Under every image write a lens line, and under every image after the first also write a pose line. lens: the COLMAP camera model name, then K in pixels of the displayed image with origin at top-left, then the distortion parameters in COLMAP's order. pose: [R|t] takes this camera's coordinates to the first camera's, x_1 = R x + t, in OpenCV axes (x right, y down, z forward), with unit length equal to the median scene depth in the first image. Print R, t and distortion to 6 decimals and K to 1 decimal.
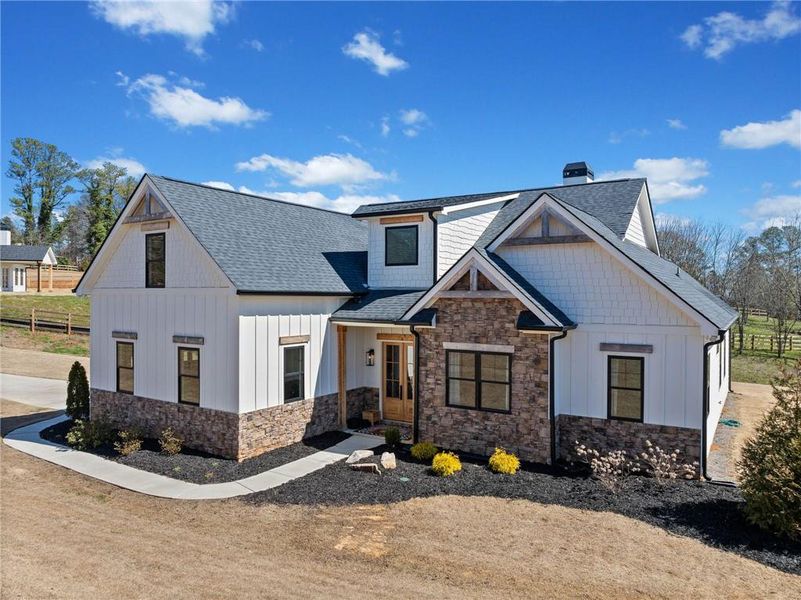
lens RADIAL K [[564.2, 0, 415.1], [0, 564.2, 297.9], [0, 0, 1]] dist [-0.005390, -0.050259]
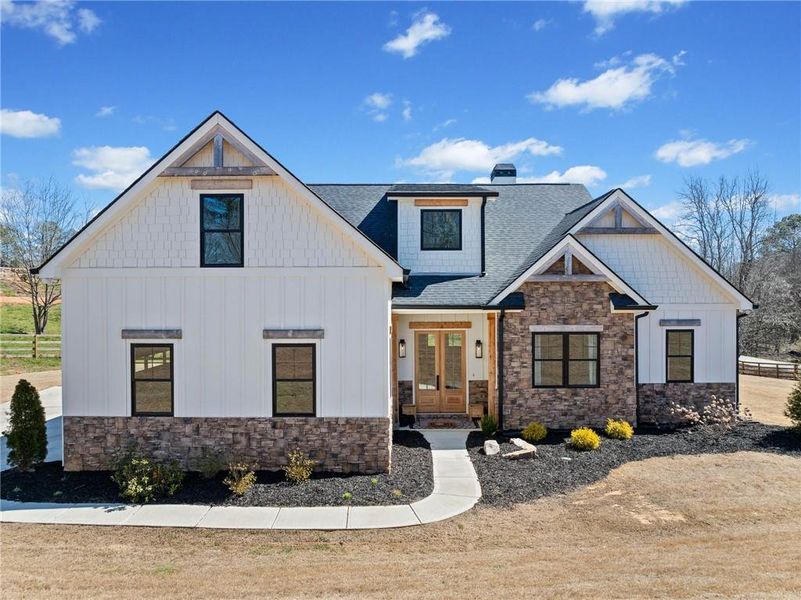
lens RADIAL K [[564.2, 0, 415.1], [0, 564.2, 297.9], [0, 0, 1]] dist [-0.005390, -0.050259]
pose [[0.847663, -0.009491, 0.530451, -0.669388], [0.009001, 0.999953, 0.003508, 0.023147], [-0.530459, 0.001801, 0.847709, 0.244200]]
